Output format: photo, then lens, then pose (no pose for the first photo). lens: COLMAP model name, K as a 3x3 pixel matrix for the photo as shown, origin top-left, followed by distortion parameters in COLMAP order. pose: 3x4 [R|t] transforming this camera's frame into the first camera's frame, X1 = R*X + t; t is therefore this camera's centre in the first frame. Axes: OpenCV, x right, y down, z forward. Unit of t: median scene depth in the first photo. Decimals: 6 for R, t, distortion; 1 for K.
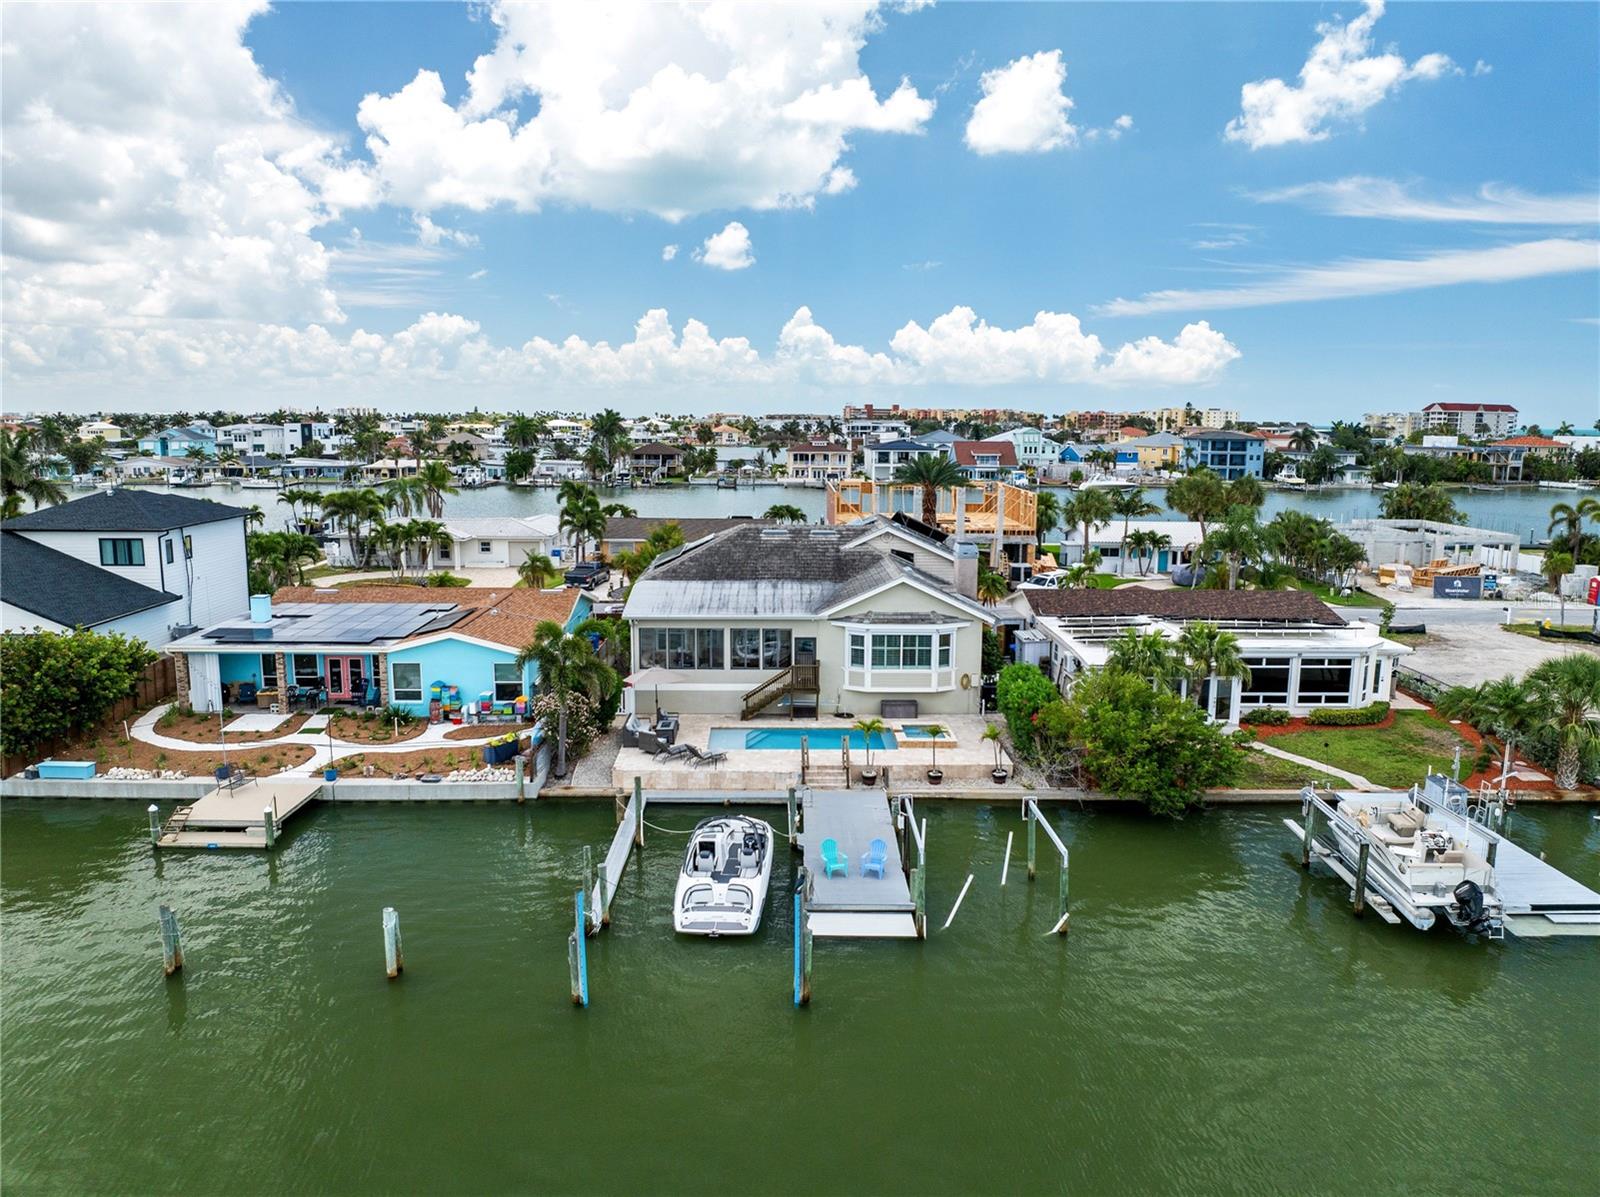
lens RADIAL K [[1123.5, 0, 804.3], [0, 1123.5, 590.8], [0, 0, 1]] dist [-0.031706, -0.002375]
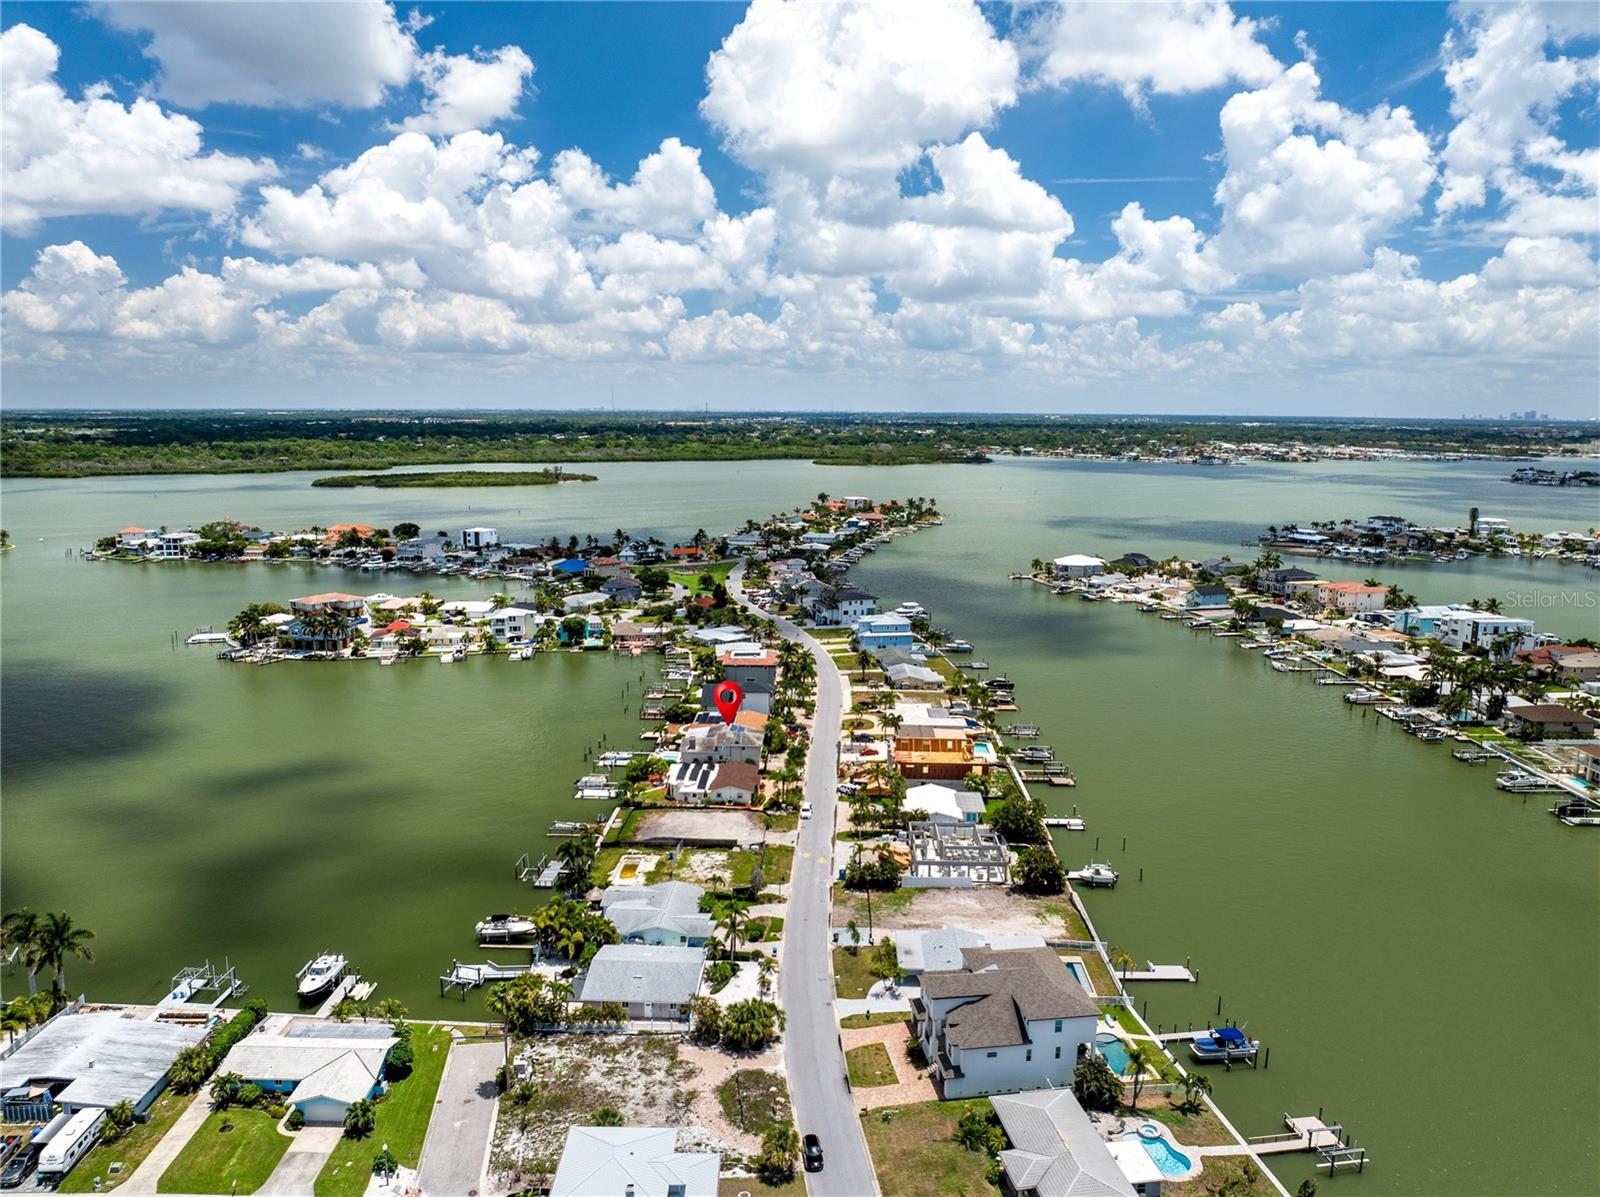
lens RADIAL K [[1123.5, 0, 804.3], [0, 1123.5, 590.8], [0, 0, 1]] dist [-0.031706, -0.002375]
pose [[-0.044412, 0.158289, -0.986394, 4.090988], [-0.163450, 0.972912, 0.163484, -1.300208], [0.985551, 0.168487, -0.017336, 1.250353]]
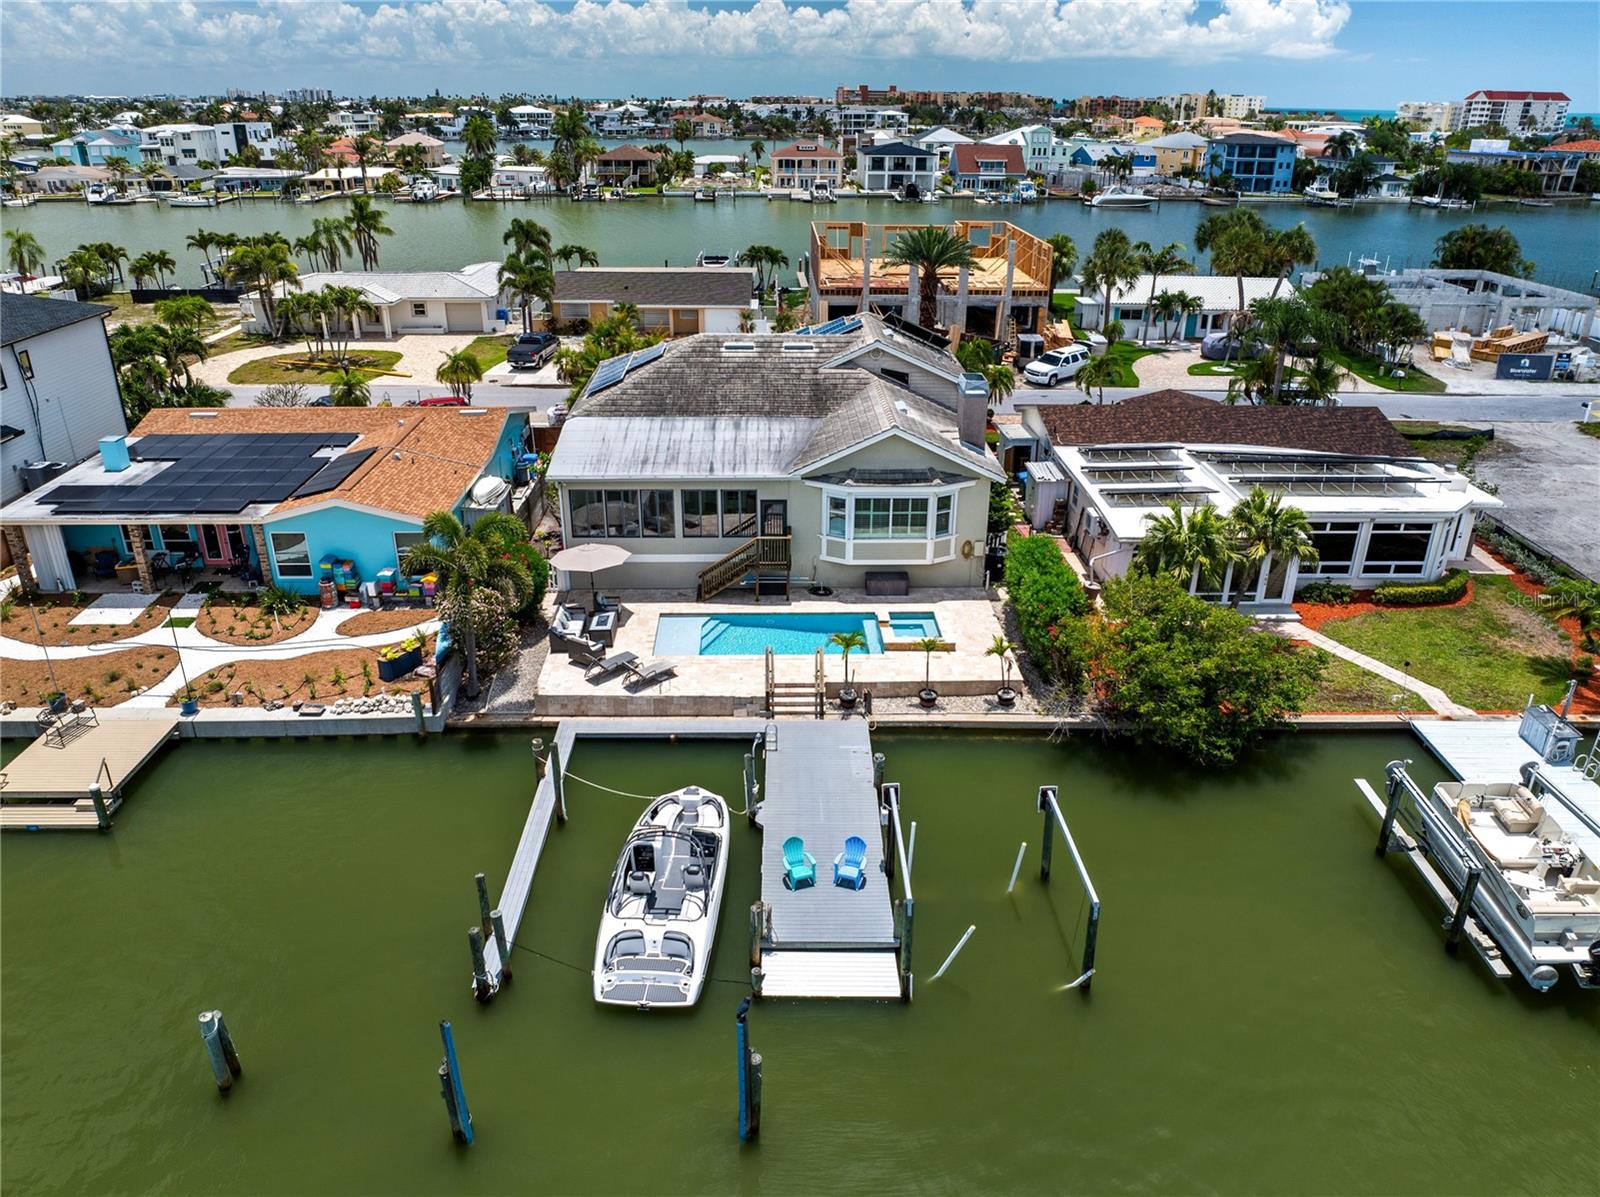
lens RADIAL K [[1131.9, 0, 804.1], [0, 1131.9, 582.3], [0, 0, 1]] dist [-0.058667, 0.039745]
pose [[0.999968, -0.003239, 0.007323, 0.014273], [0.001281, 0.967465, 0.253001, -0.090221], [-0.007904, -0.252983, 0.967438, 0.160168]]
